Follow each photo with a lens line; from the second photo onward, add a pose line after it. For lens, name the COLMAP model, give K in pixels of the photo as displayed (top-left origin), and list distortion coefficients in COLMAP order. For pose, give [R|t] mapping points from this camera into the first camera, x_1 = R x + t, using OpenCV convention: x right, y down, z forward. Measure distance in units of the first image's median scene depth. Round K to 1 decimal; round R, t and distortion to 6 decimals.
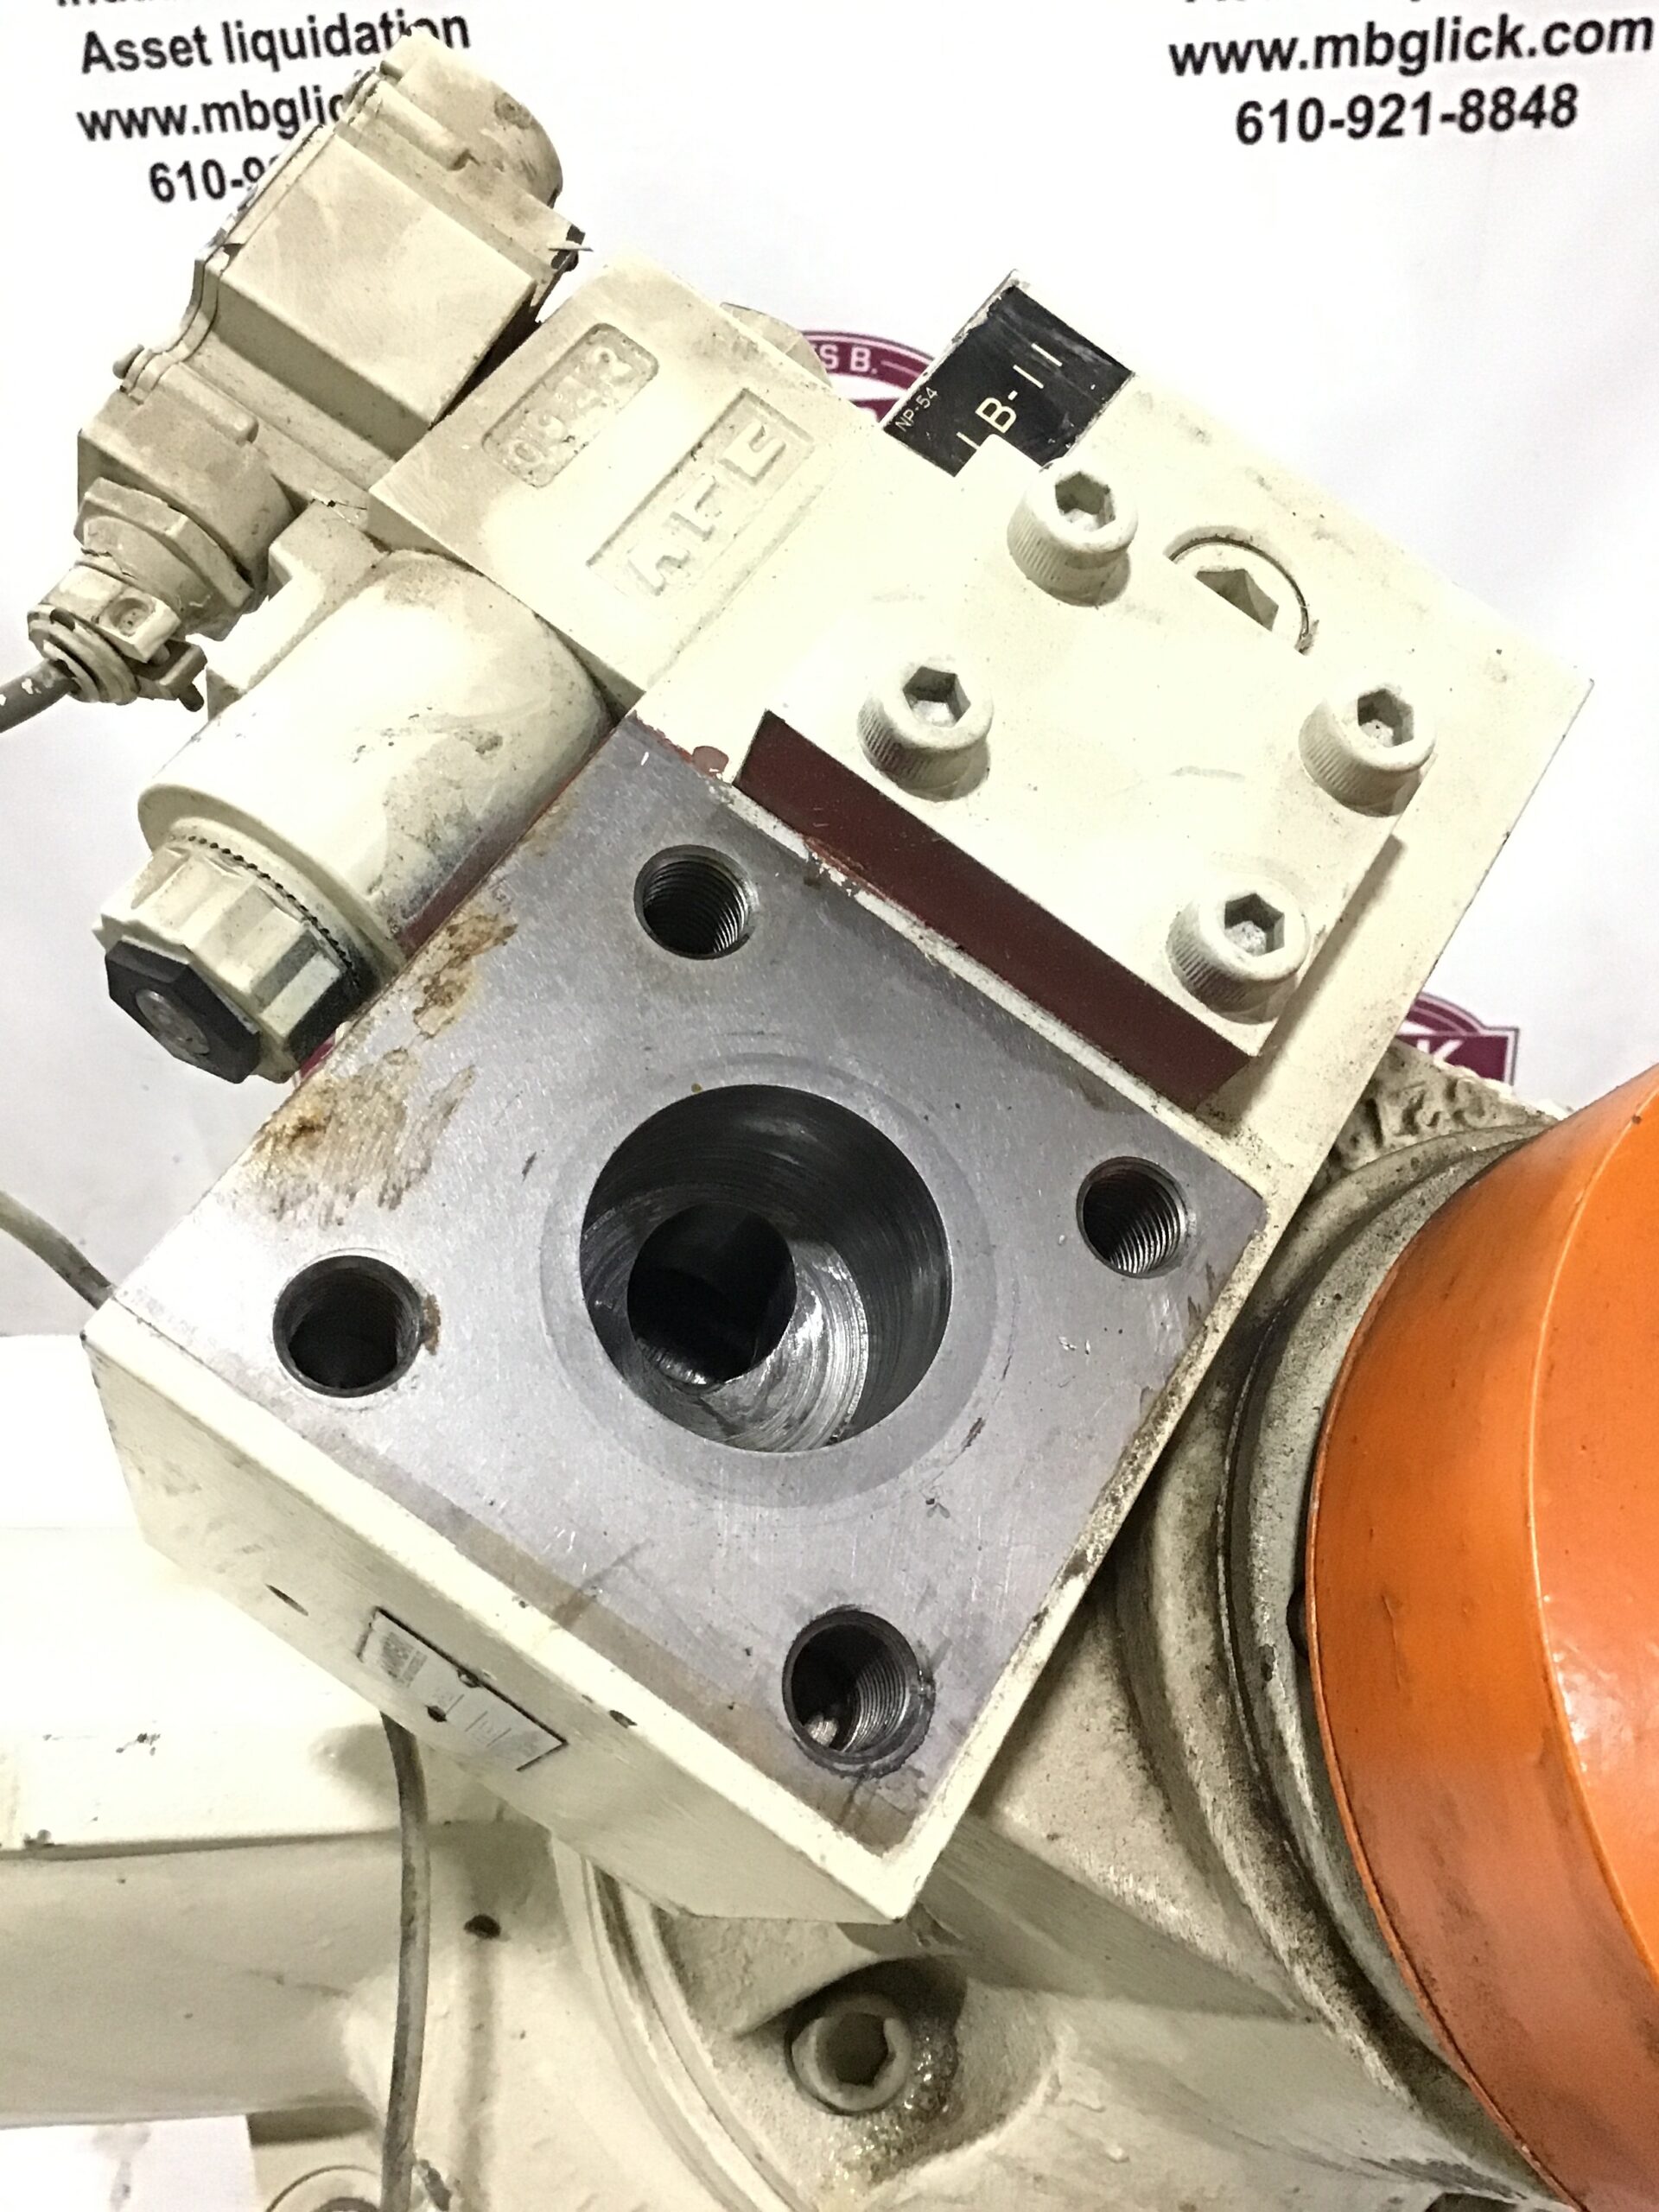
lens RADIAL K [[1989.8, 0, 829.5], [0, 1989.8, 1106.0], [0, 0, 1]] dist [0.111964, -0.200911]
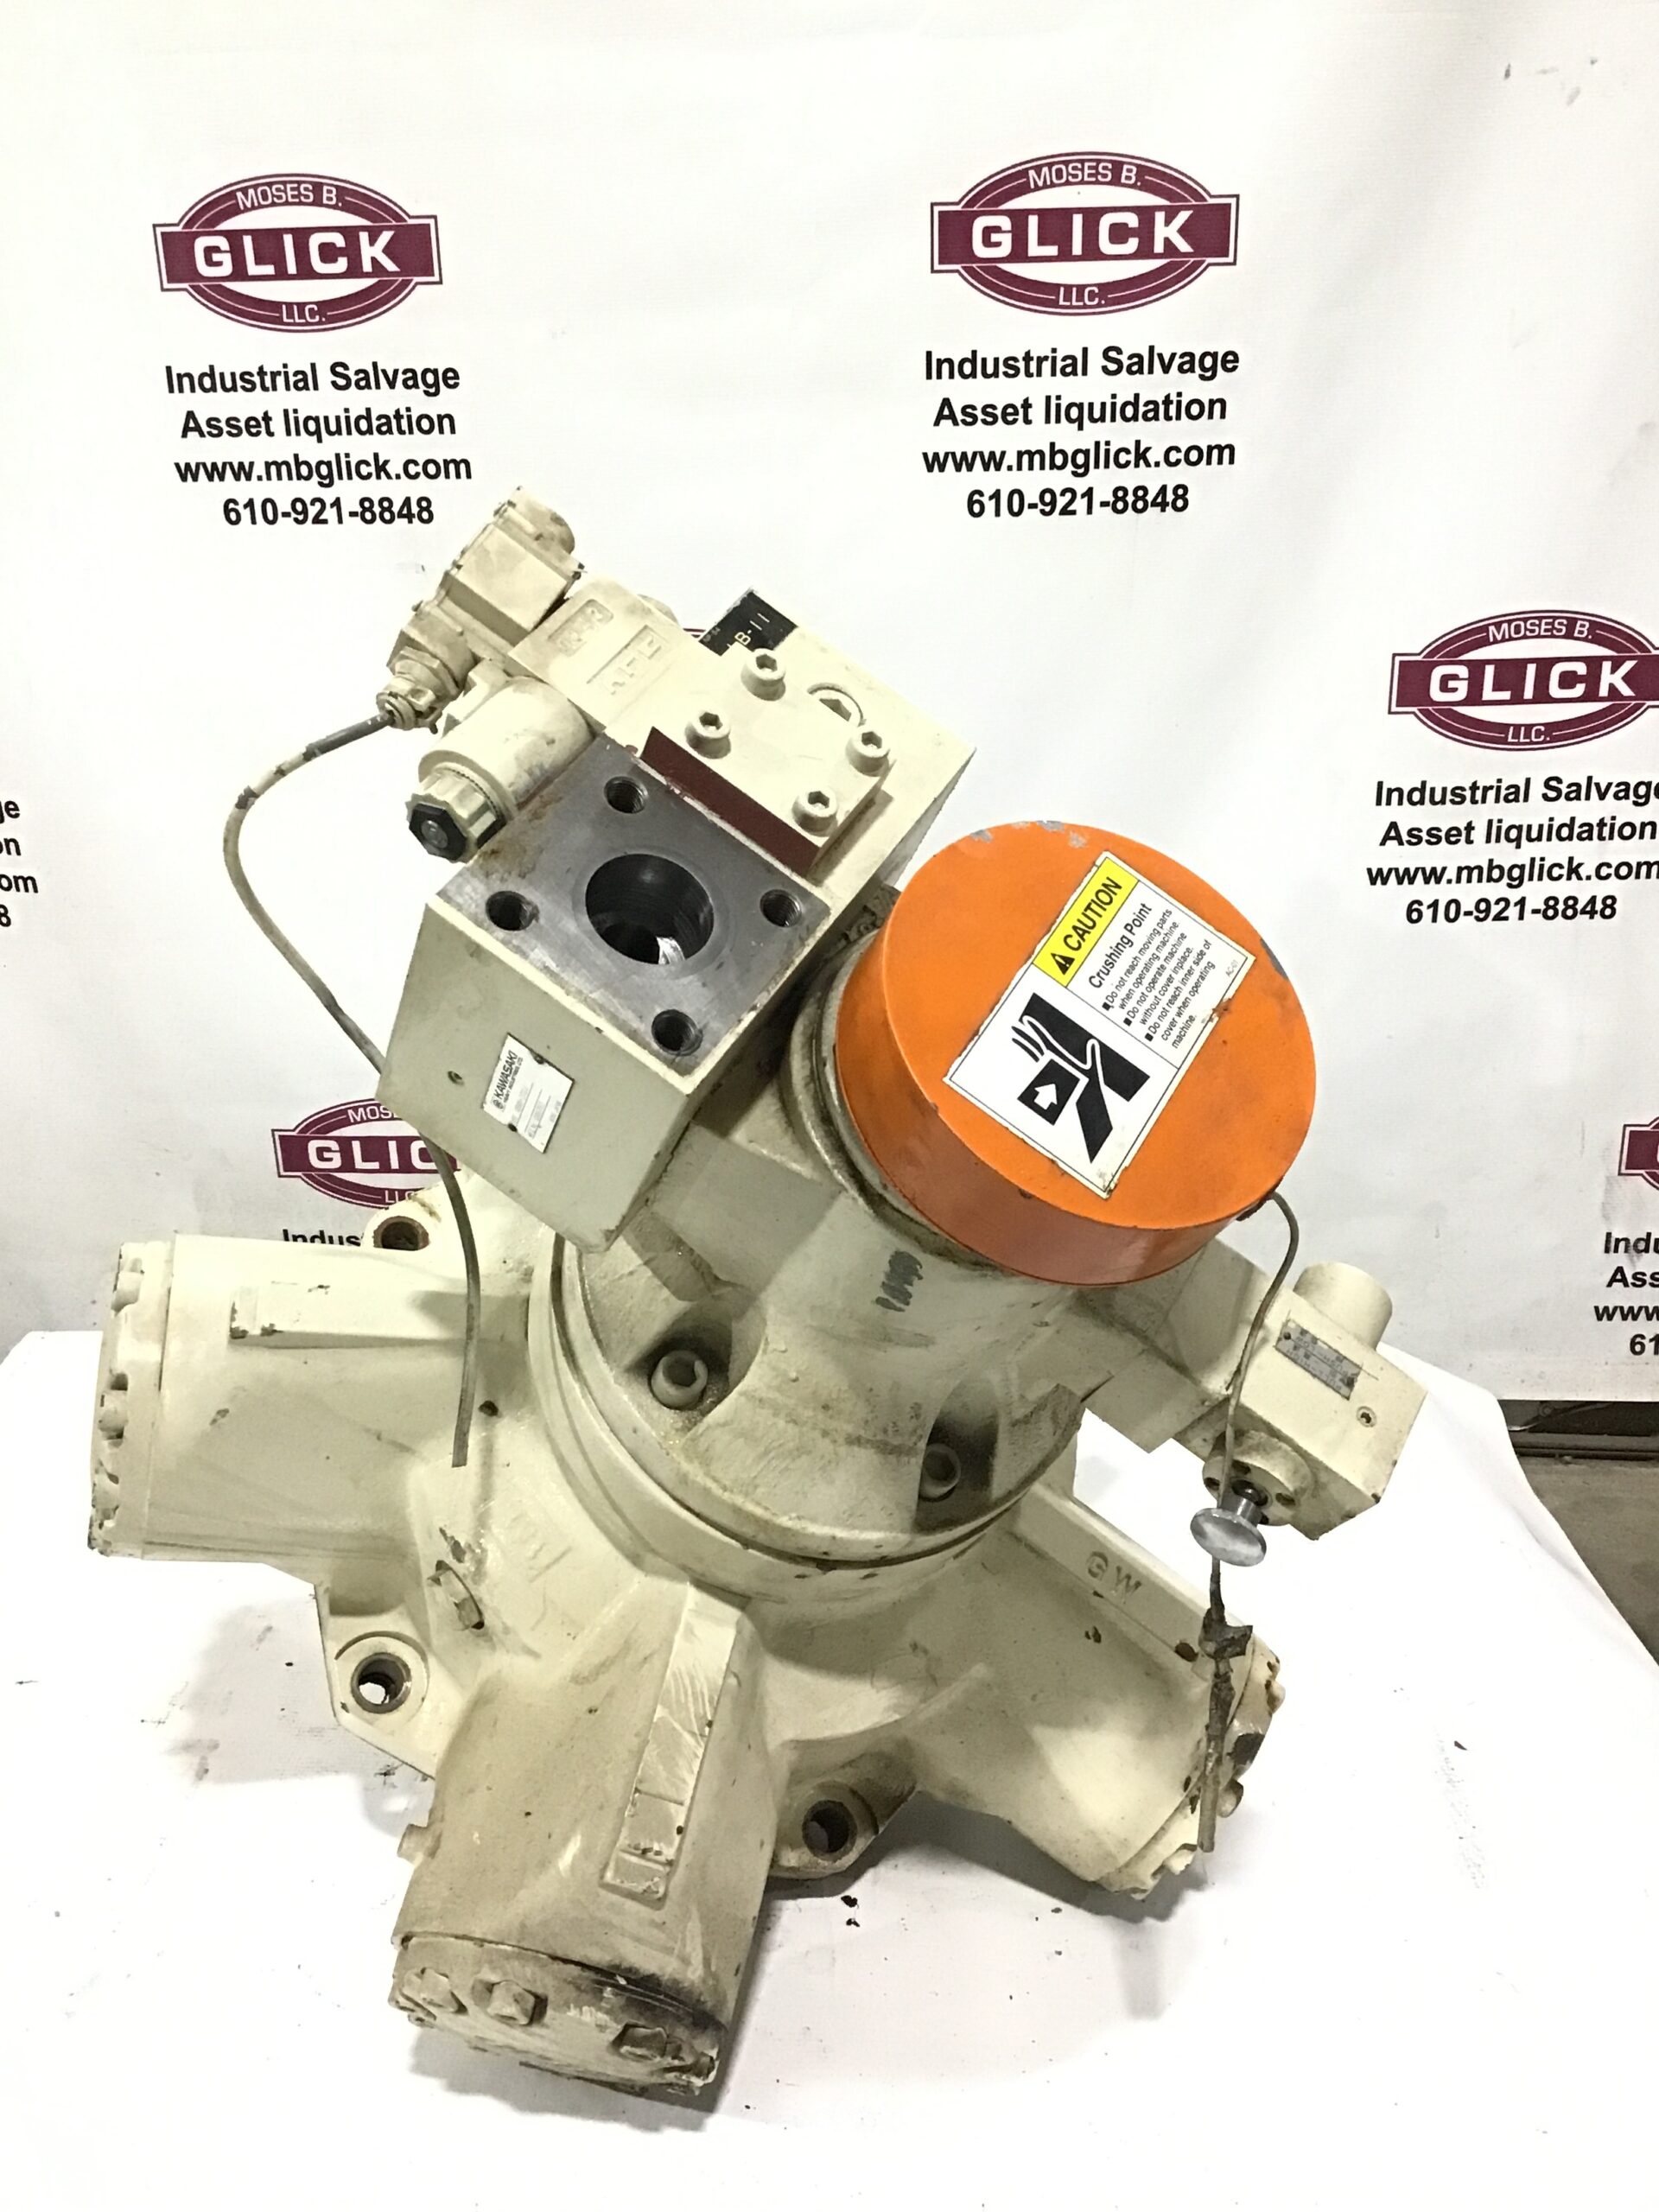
lens RADIAL K [[1986.1, 0, 829.5], [0, 1986.1, 1106.0], [0, 0, 1]] dist [0.166434, -0.464774]
pose [[0.997955, 0.016750, 0.061684, 0.044350], [-0.007843, 0.989848, -0.141912, 0.613320], [-0.063434, 0.141139, 0.987955, -1.460134]]
